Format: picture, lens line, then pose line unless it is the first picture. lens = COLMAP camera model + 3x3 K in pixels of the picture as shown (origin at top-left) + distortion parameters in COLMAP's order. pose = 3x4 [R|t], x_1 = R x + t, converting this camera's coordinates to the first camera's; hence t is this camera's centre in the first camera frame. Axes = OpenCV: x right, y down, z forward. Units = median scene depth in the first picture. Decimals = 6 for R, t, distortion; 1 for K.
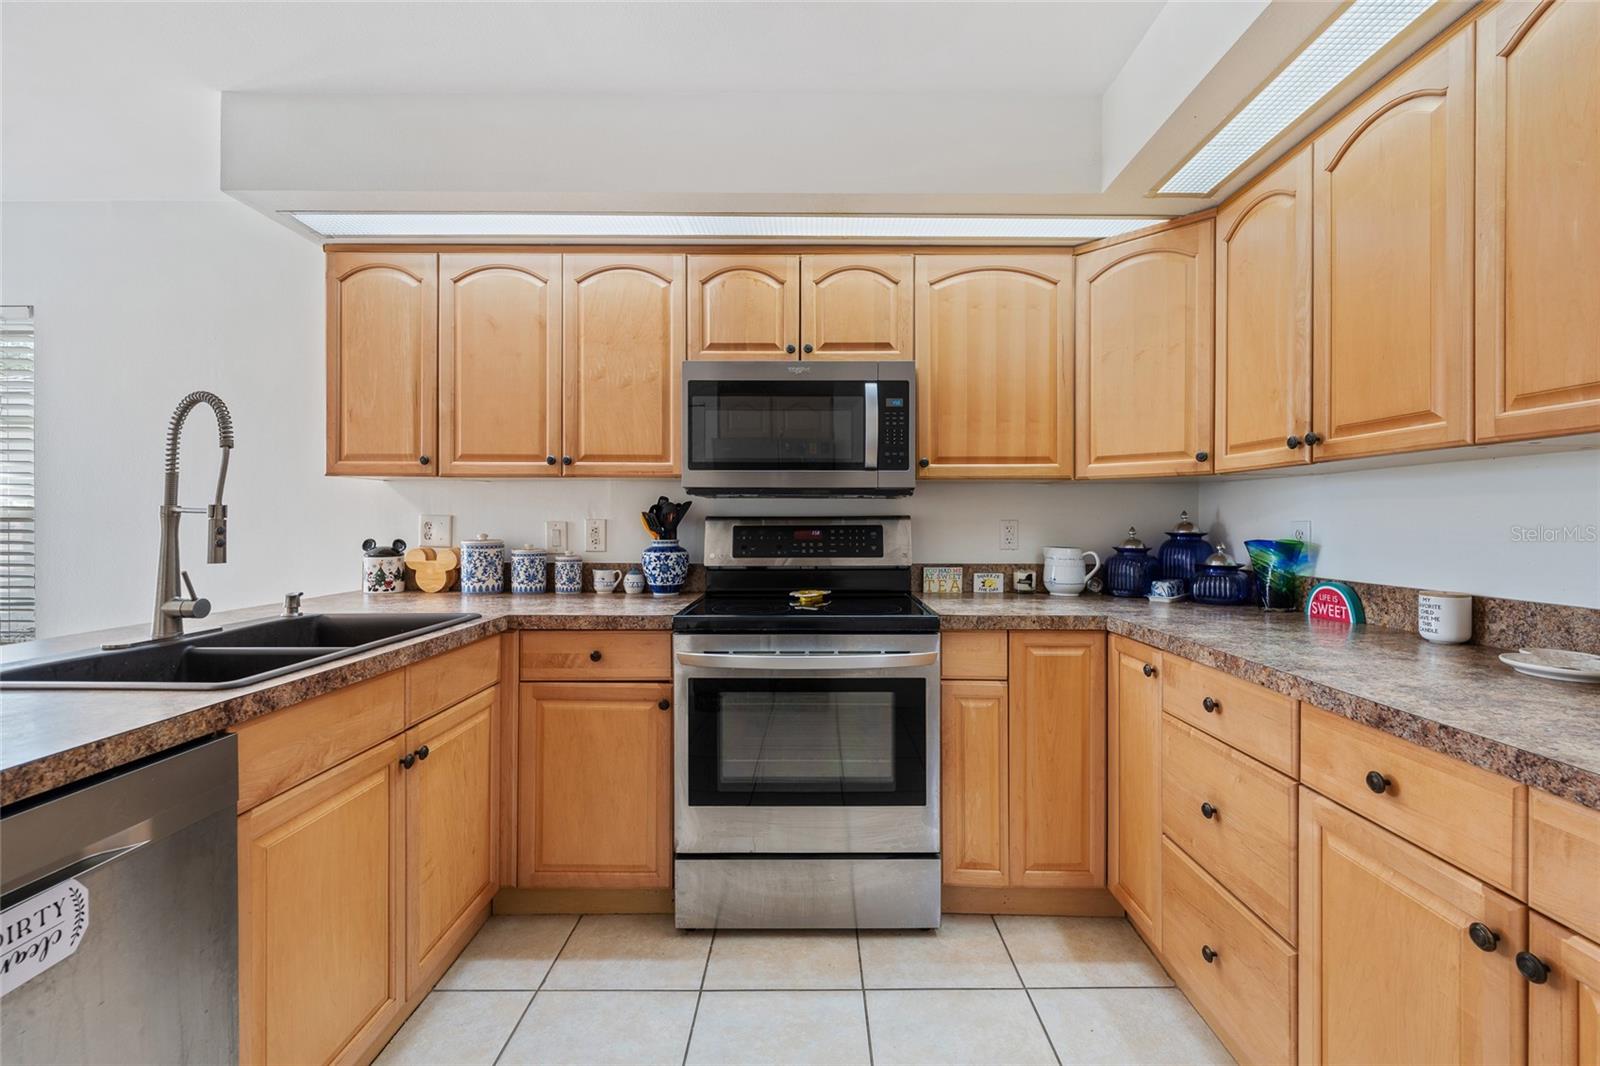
lens RADIAL K [[675.5, 0, 825.3], [0, 675.5, 520.6], [0, 0, 1]] dist [0.001843, 0.000200]
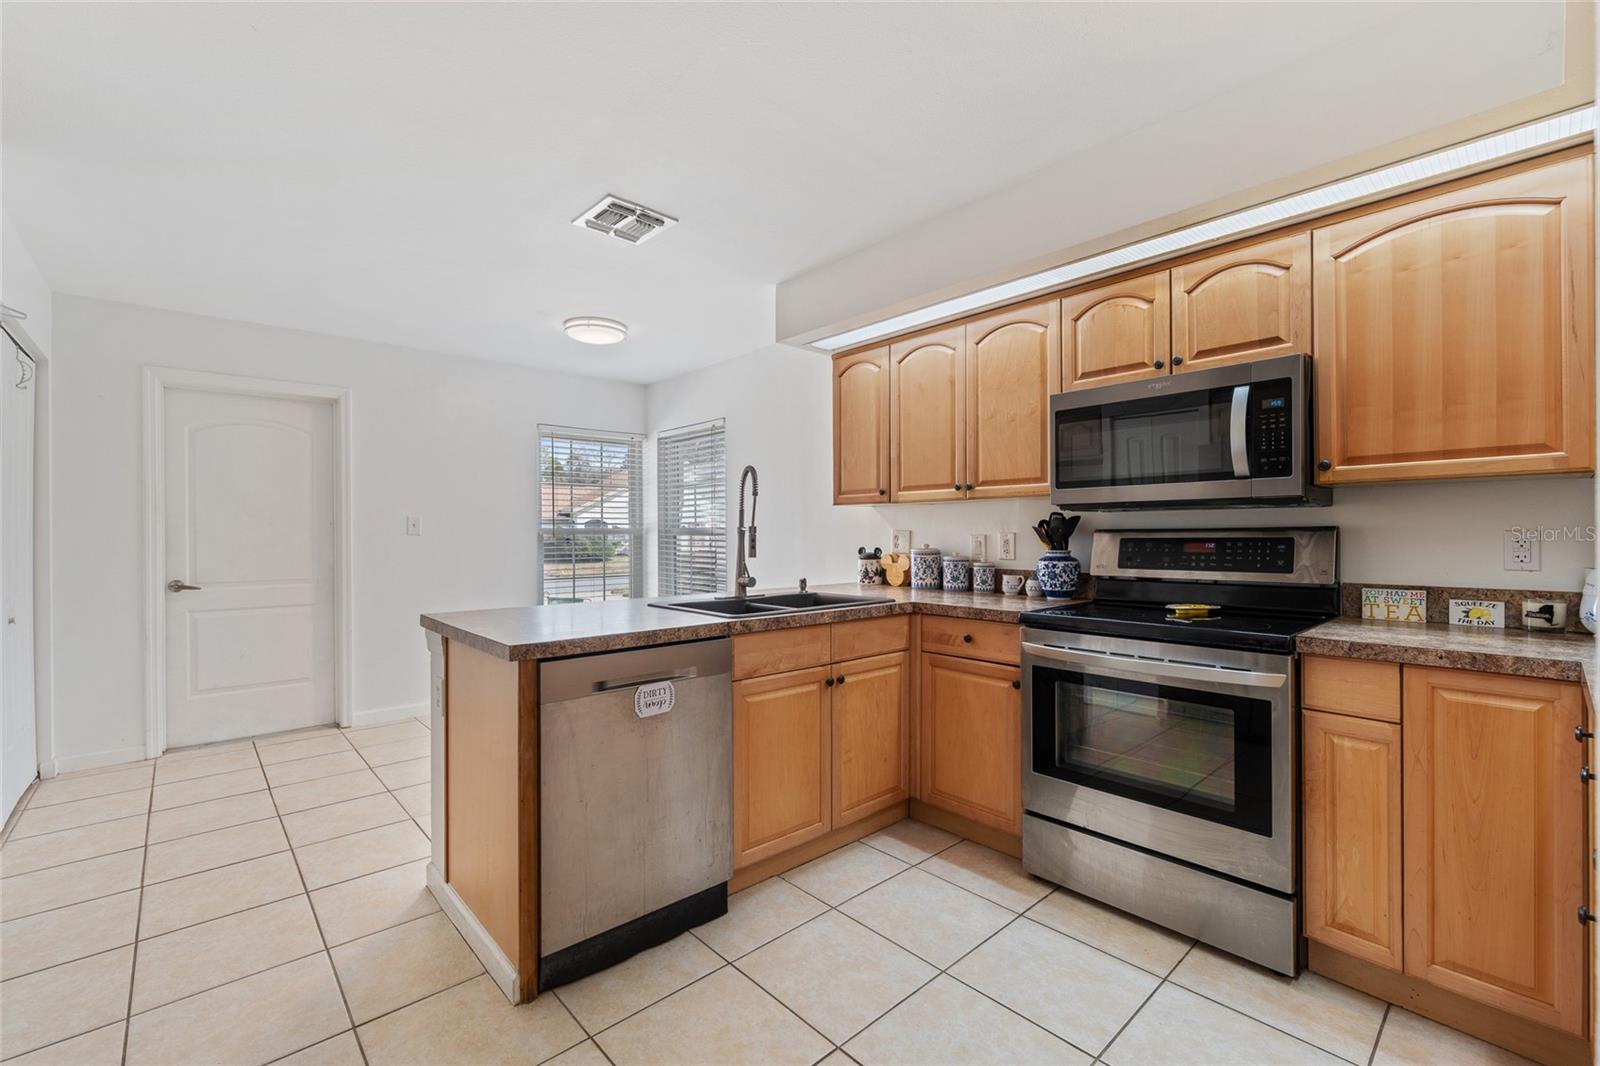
lens RADIAL K [[674.9, 0, 776.7], [0, 674.9, 534.0], [0, 0, 1]] dist [0.000591, -0.000263]
pose [[0.656103, -0.004235, -0.754659, 0.336567], [0.003981, 0.999990, -0.002150, 0.001578], [0.754661, -0.001594, 0.656113, -0.104306]]
